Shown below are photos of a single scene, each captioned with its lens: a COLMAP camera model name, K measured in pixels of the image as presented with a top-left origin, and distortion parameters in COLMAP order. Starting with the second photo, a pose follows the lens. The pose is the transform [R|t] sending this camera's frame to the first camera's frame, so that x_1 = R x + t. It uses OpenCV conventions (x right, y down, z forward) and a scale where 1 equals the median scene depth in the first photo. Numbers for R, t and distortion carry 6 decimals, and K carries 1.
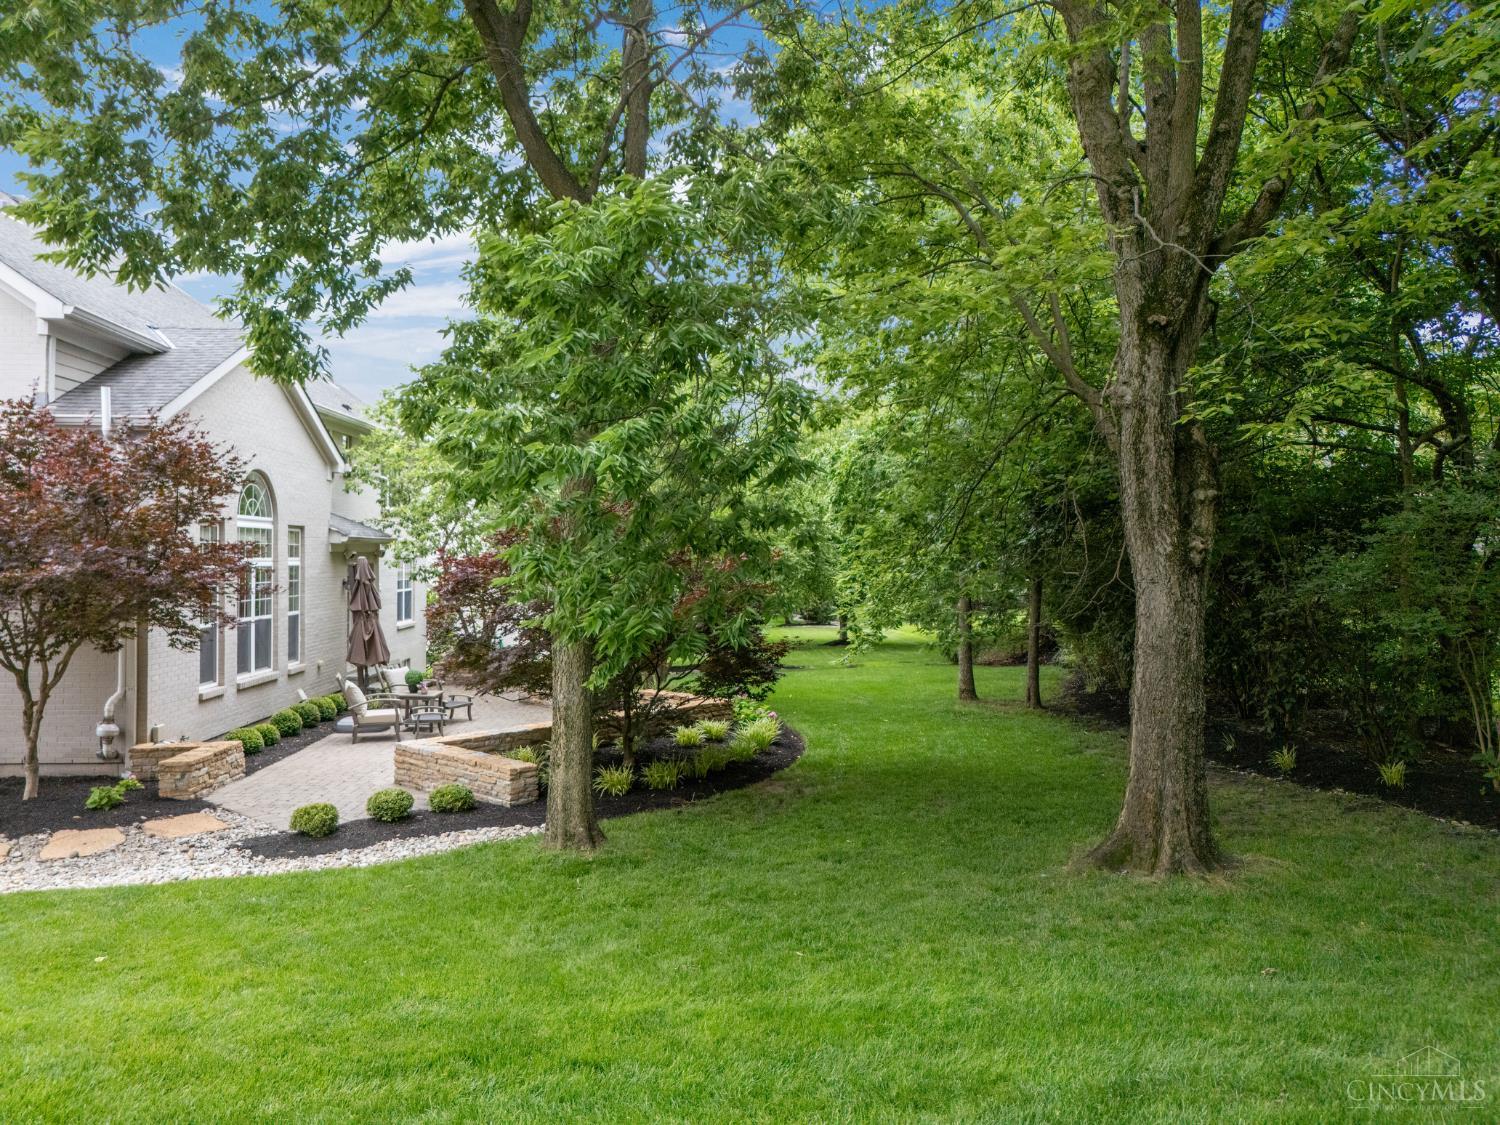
lens RADIAL K [[1147.2, 0, 751.1], [0, 1147.2, 556.2], [0, 0, 1]] dist [0.000369, 0.000116]
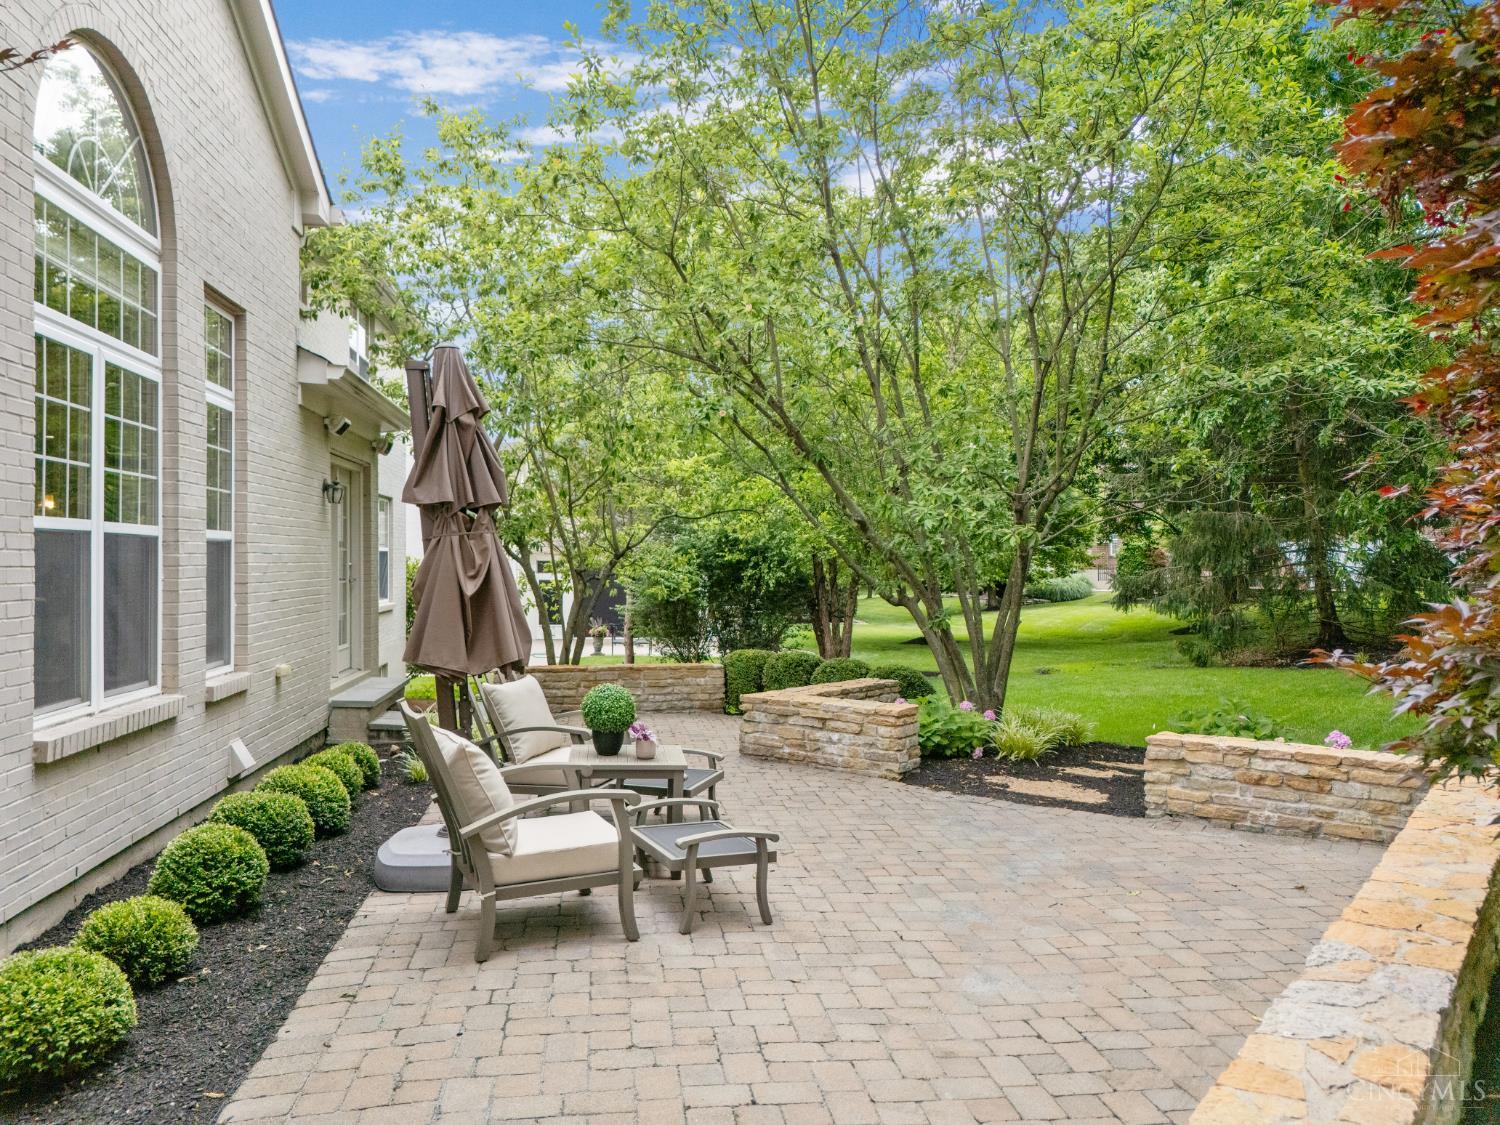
lens RADIAL K [[1147.2, 0, 752.5], [0, 1147.2, 564.9], [0, 0, 1]] dist [0.000369, 0.000116]
pose [[0.995903, 0.000940, 0.090424, -0.265909], [-0.001281, 0.999992, 0.003719, 0.058956], [-0.090420, -0.003820, 0.995896, 0.628249]]
